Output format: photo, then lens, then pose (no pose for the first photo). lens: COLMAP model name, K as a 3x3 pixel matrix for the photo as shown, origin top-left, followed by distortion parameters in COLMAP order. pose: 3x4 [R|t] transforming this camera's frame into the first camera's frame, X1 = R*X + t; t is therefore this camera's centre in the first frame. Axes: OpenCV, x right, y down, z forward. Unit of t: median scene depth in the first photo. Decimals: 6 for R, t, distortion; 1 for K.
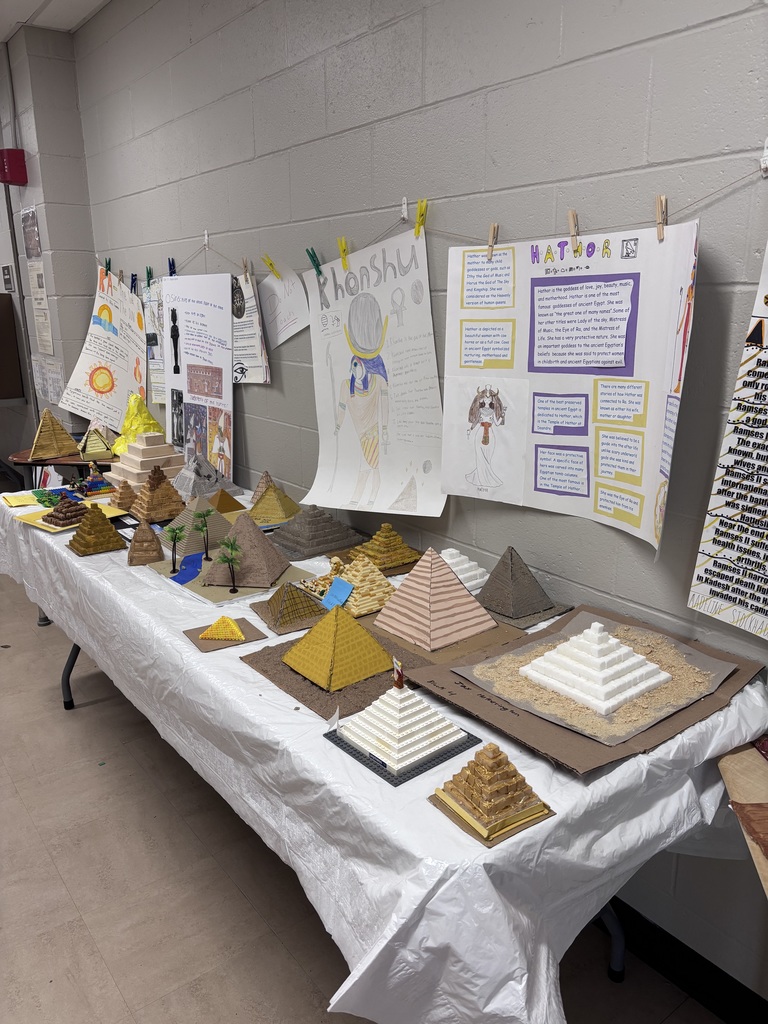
lens RADIAL K [[779.3, 0, 384.0], [0, 779.3, 512.0], [0, 0, 1]] dist [0.042084, -0.056693]
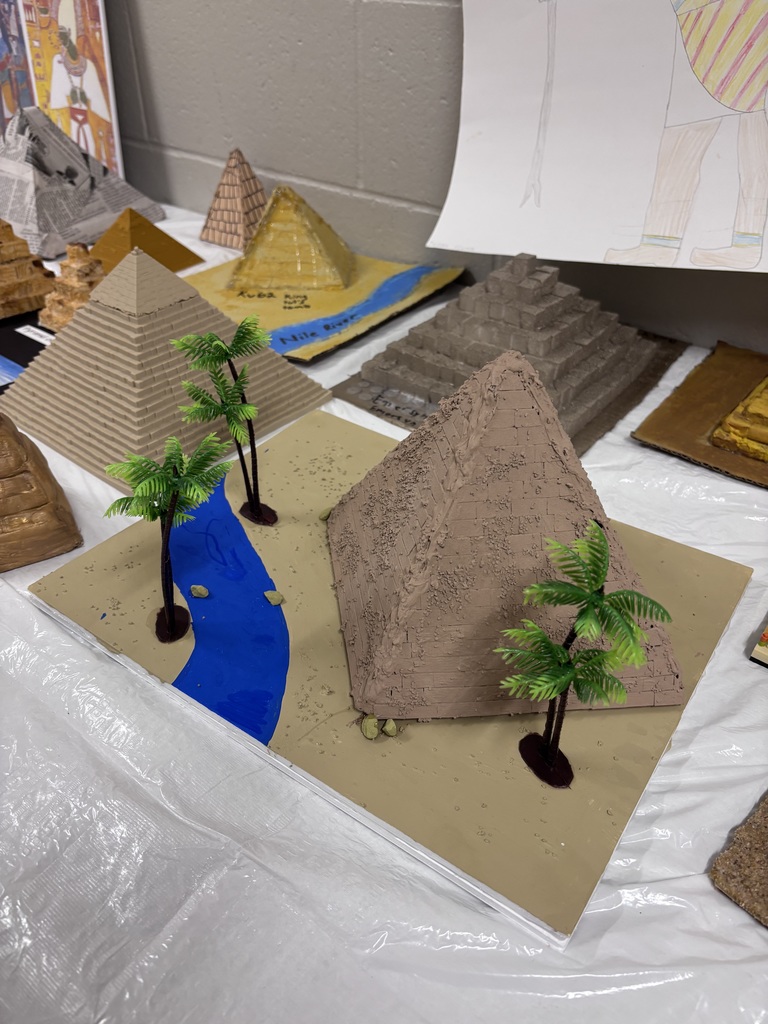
lens RADIAL K [[779.3, 0, 384.0], [0, 779.3, 512.0], [0, 0, 1]] dist [0.042084, -0.056693]
pose [[0.967457, -0.140443, 0.210480, -0.032632], [0.053749, 0.926906, 0.371425, -0.004816], [-0.247260, -0.348025, 0.904291, 0.101859]]
